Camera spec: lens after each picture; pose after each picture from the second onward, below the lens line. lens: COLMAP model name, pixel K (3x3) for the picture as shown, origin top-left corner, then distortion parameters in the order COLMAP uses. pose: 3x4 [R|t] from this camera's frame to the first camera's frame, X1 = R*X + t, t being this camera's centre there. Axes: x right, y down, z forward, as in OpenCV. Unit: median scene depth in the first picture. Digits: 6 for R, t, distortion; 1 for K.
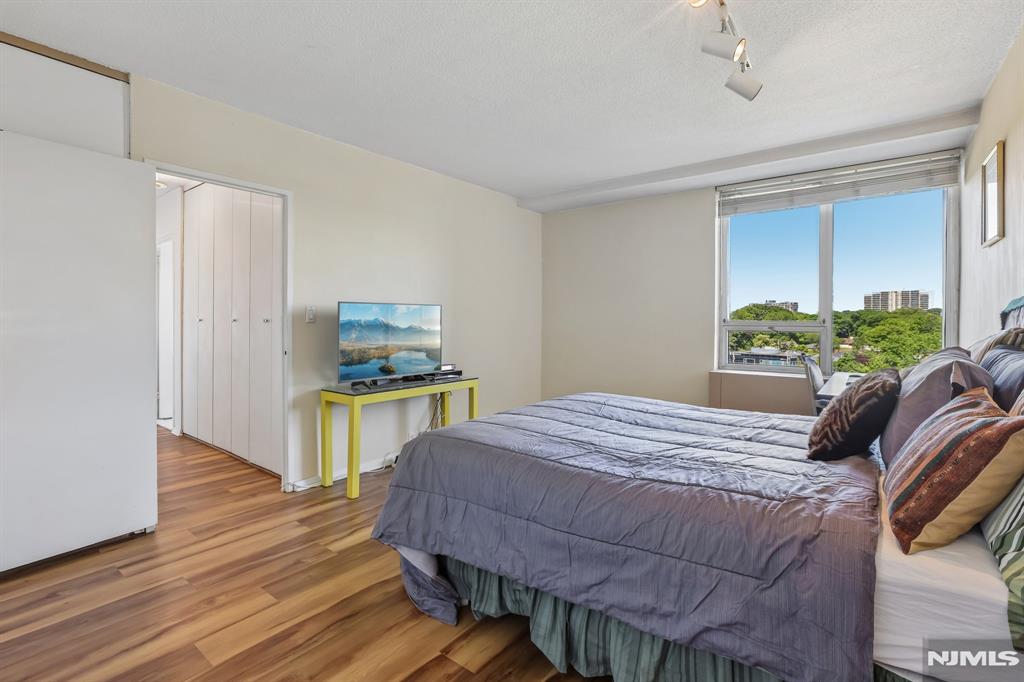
lens RADIAL K [[473.8, 0, 516.7], [0, 473.8, 337.6], [0, 0, 1]] dist [-0.051718, 0.018917]
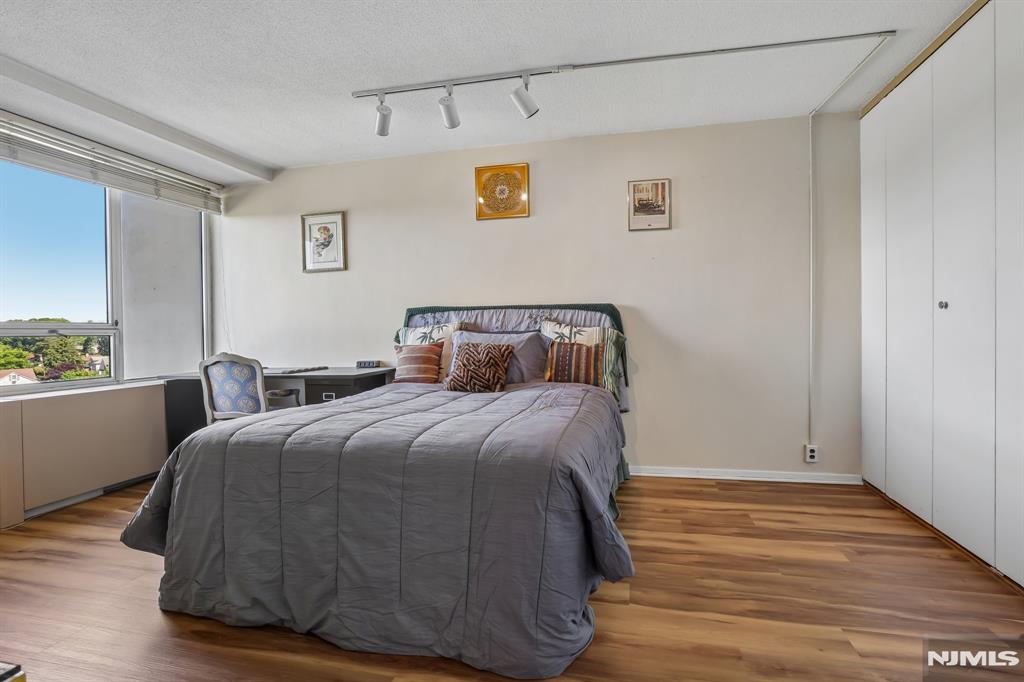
lens RADIAL K [[476.3, 0, 510.1], [0, 476.3, 334.6], [0, 0, 1]] dist [-0.060345, 0.027670]
pose [[-0.397131, -0.005364, 0.917746, -0.464734], [0.040937, 0.998884, 0.023553, -0.002862], [-0.916848, 0.046923, -0.396469, 0.722404]]
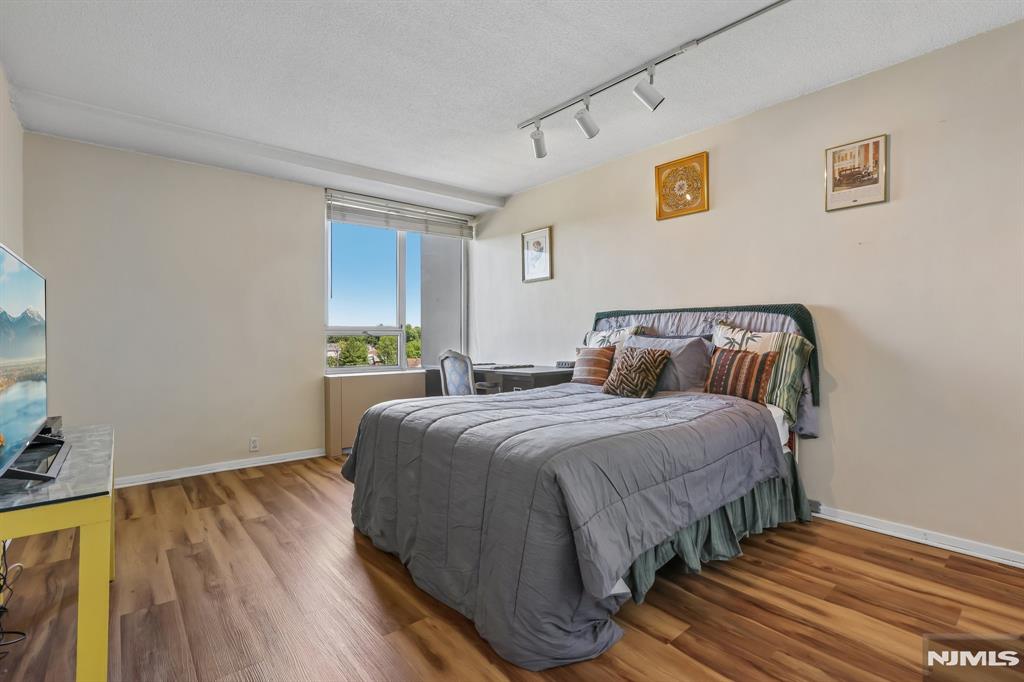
lens RADIAL K [[473.8, 0, 516.7], [0, 473.8, 337.6], [0, 0, 1]] dist [-0.051718, 0.018917]
pose [[0.220698, -0.007876, 0.975310, -0.516400], [0.033819, 0.999428, 0.000418, 0.004988], [-0.974756, 0.032892, 0.220838, 0.463002]]
